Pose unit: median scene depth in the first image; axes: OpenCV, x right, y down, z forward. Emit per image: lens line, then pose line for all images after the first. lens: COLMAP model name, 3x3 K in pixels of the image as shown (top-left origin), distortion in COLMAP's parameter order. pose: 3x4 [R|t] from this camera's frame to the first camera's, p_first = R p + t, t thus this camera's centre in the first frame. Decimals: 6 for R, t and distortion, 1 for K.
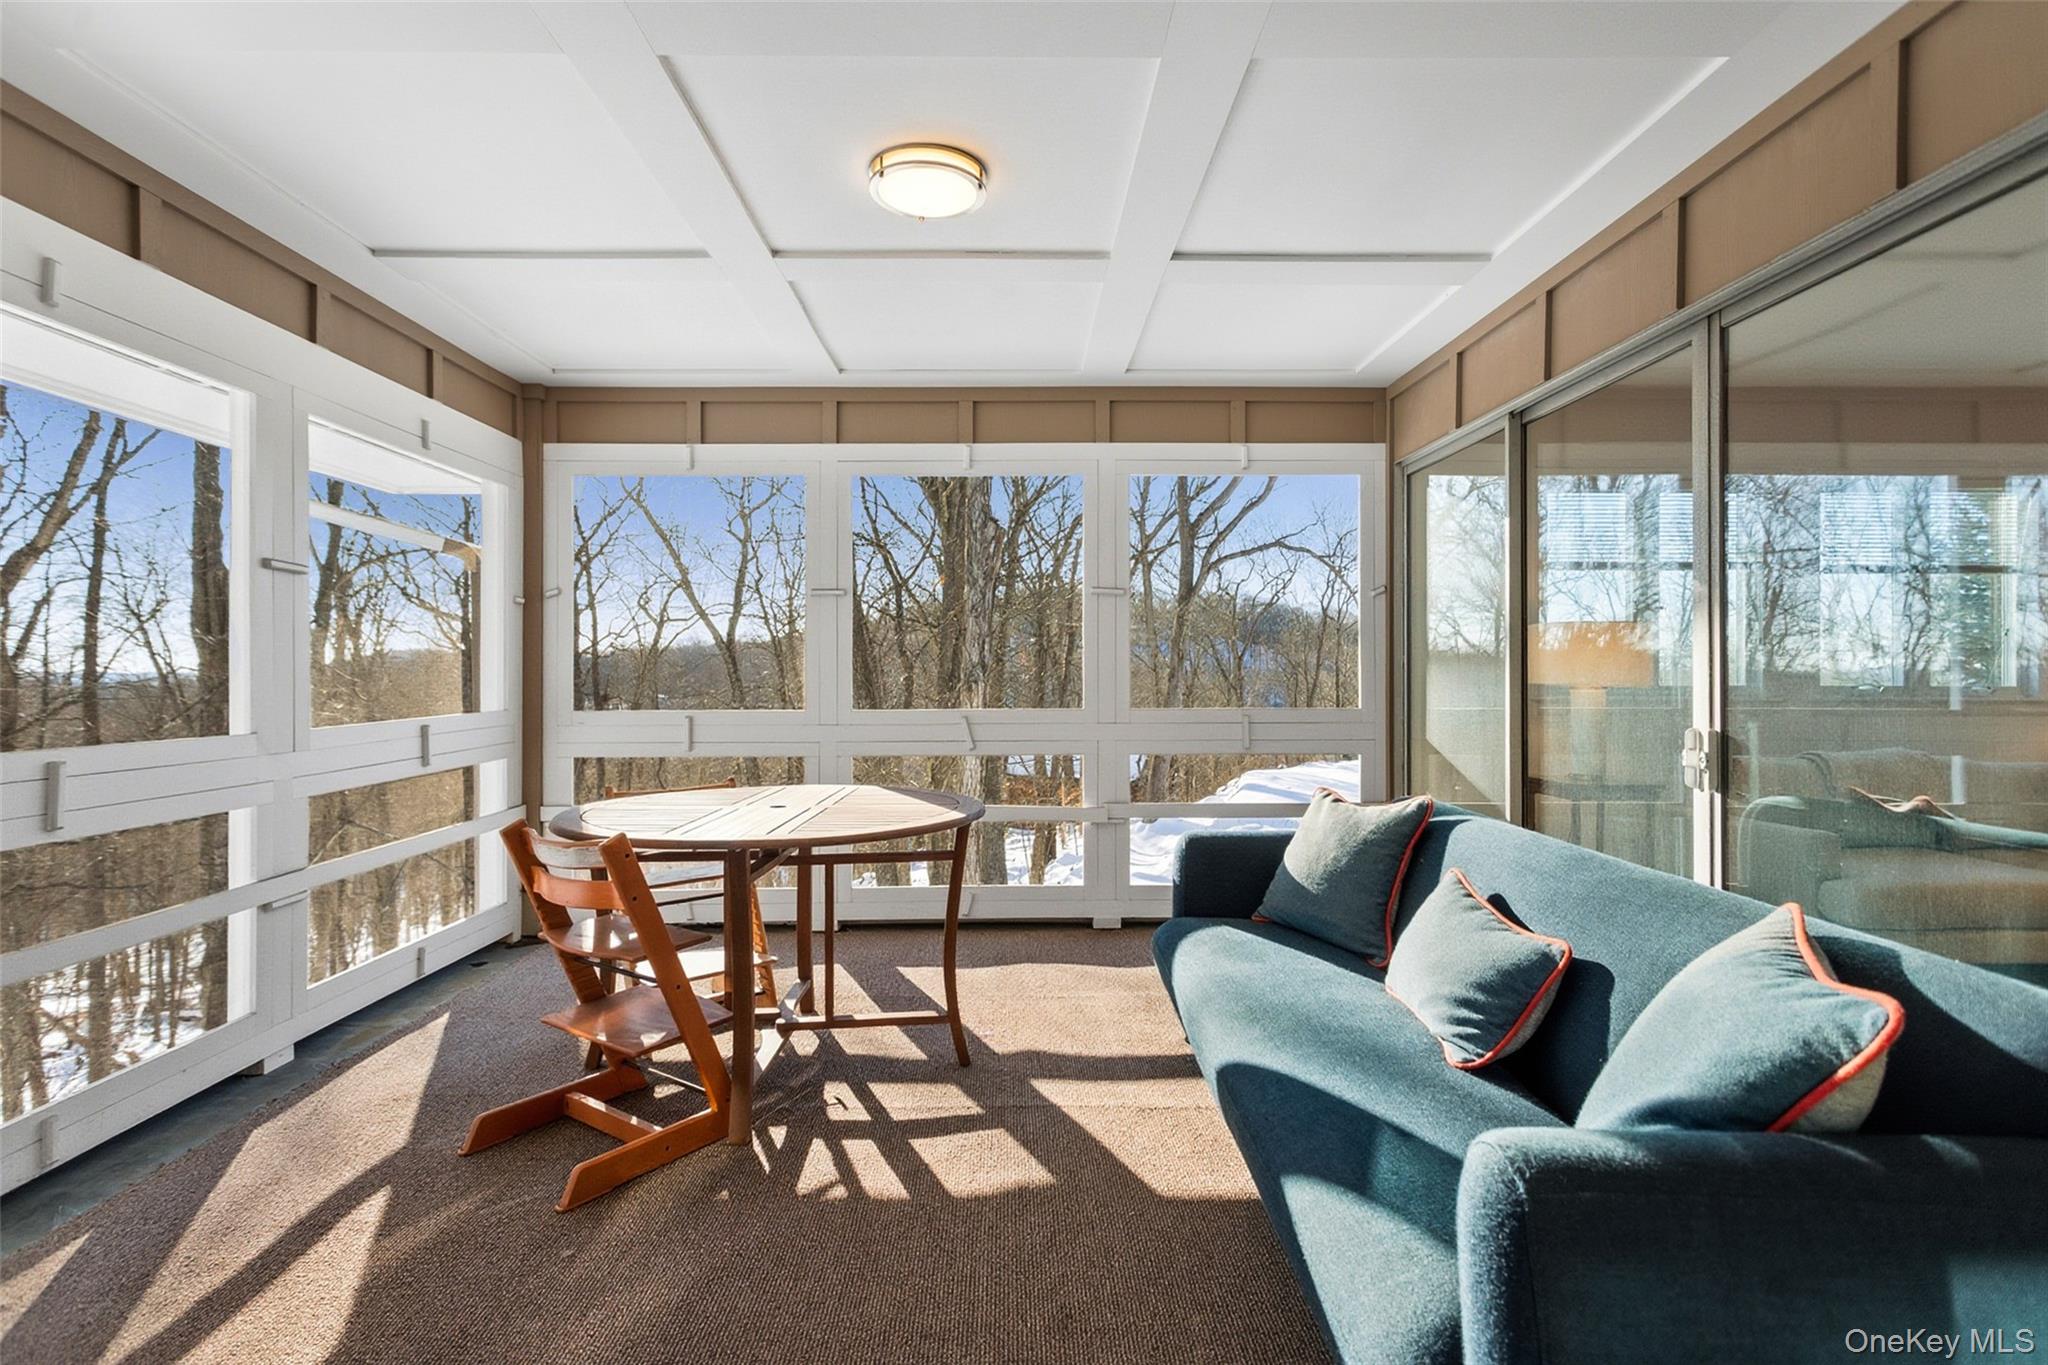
lens RADIAL K [[987.9, 0, 1023.7], [0, 987.9, 681.8], [0, 0, 1]] dist [0.005748, 0.000458]
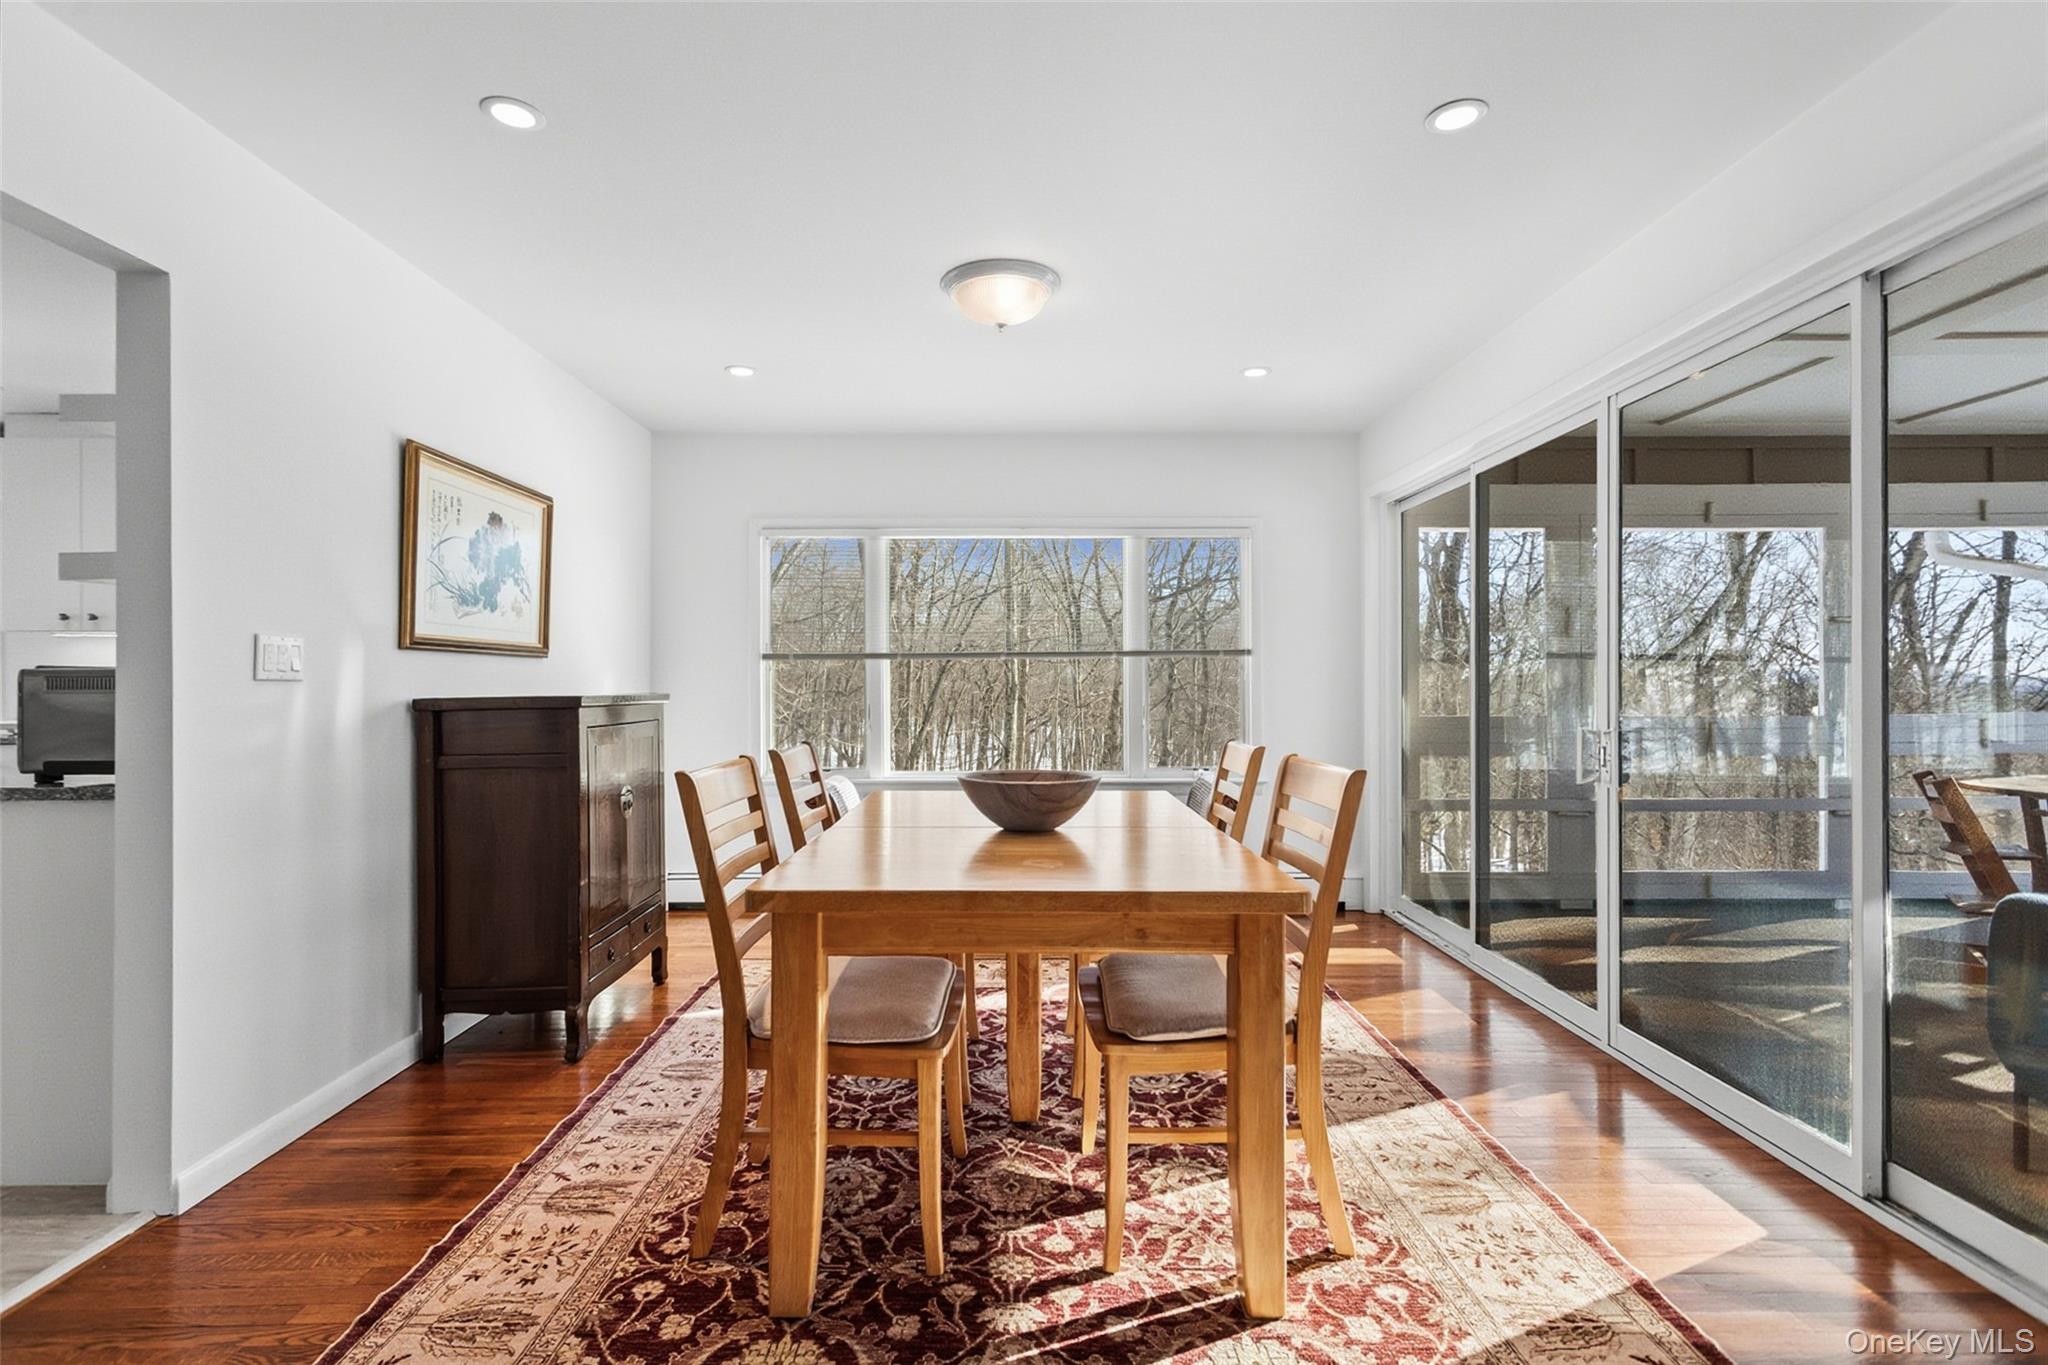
lens RADIAL K [[987.9, 0, 1021.5], [0, 987.9, 680.6], [0, 0, 1]] dist [0.005748, 0.000458]
pose [[-0.013240, 0.000521, -0.999912, 0.823698], [-0.001878, 0.999998, 0.000546, -0.006027], [0.999911, 0.001885, -0.013239, -0.345866]]
